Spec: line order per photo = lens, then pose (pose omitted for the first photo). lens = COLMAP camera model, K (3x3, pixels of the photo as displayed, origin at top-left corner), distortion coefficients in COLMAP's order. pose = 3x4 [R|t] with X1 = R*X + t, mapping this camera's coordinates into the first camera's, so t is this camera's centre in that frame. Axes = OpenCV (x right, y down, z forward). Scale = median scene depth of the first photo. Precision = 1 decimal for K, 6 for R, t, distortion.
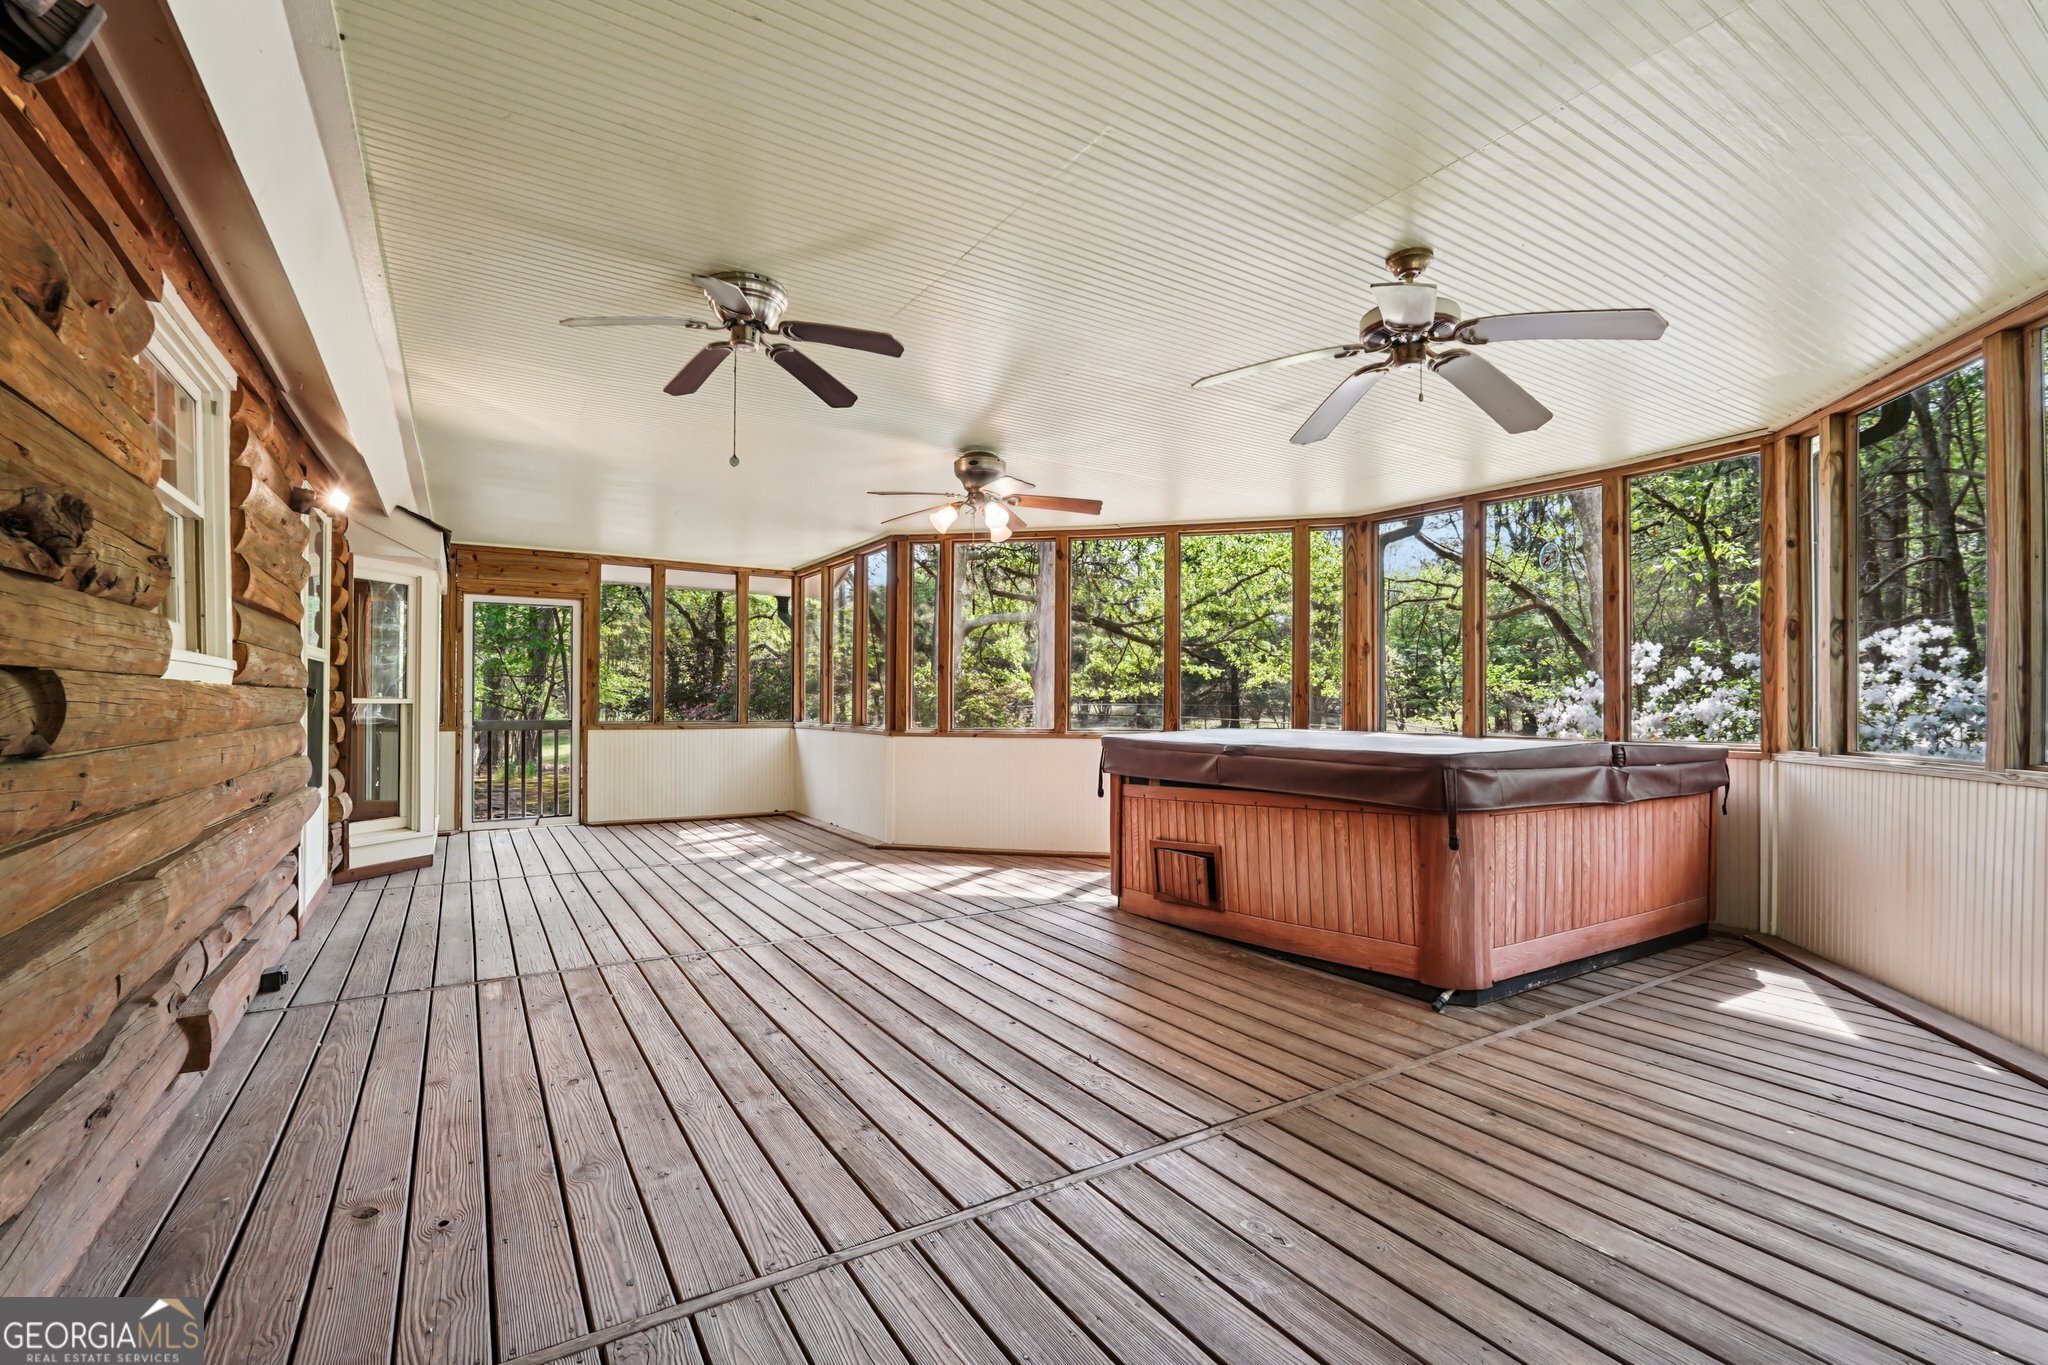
lens RADIAL K [[919.3, 0, 1027.5], [0, 919.3, 681.5], [0, 0, 1]] dist [-0.016834, 0.014153]
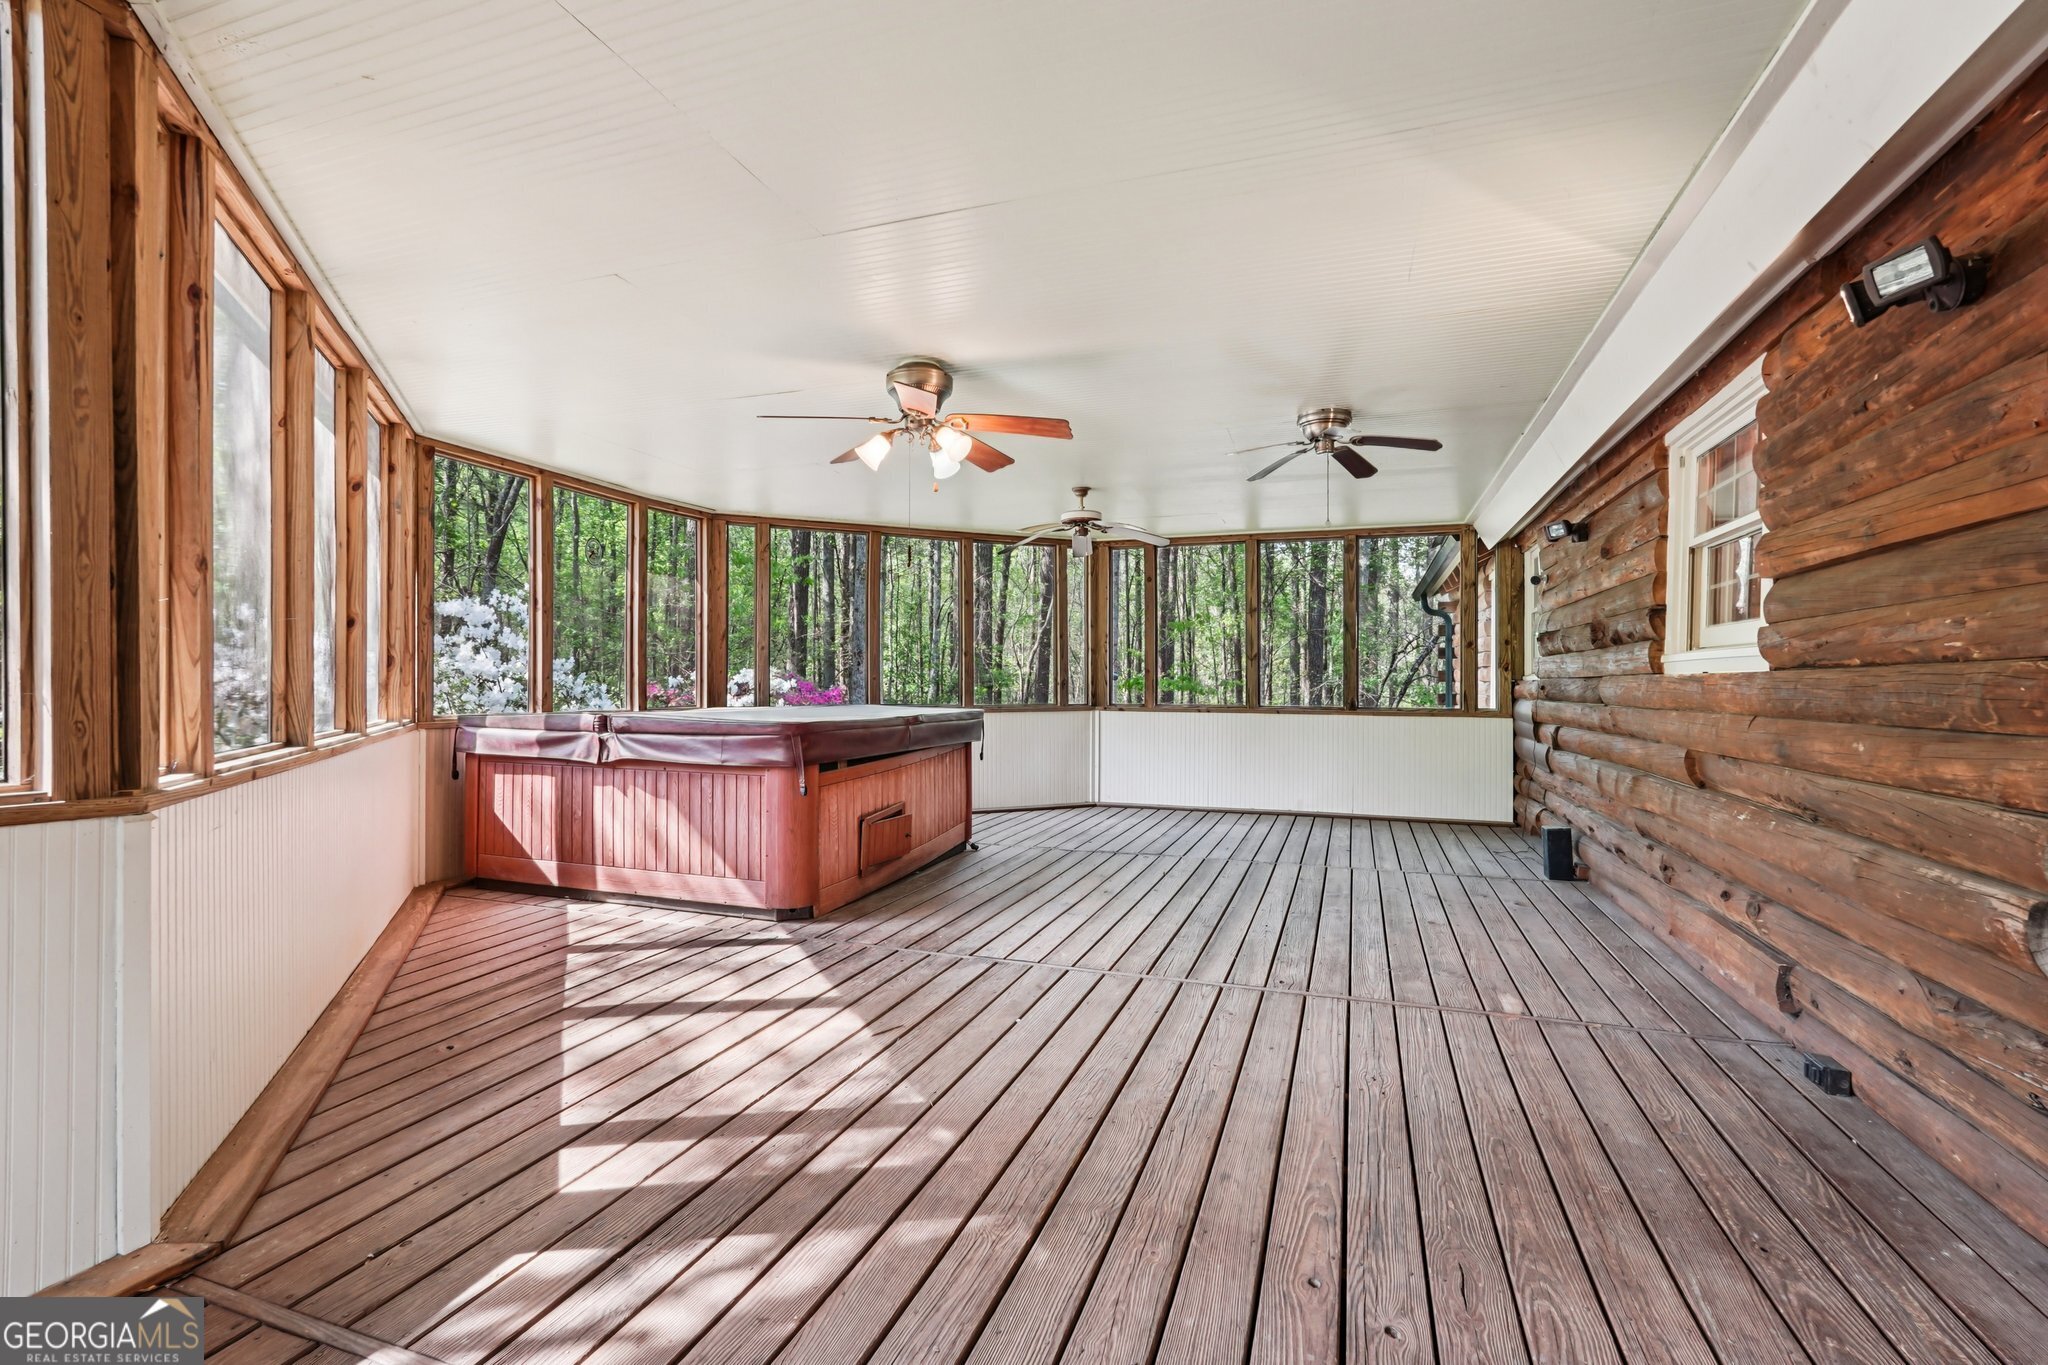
lens RADIAL K [[919.3, 0, 1027.5], [0, 919.3, 681.5], [0, 0, 1]] dist [-0.016834, 0.014153]
pose [[-0.625146, -0.001838, 0.780505, -0.962603], [-0.024708, 0.999543, -0.017437, 0.043983], [-0.780116, -0.030185, -0.624906, 1.890530]]
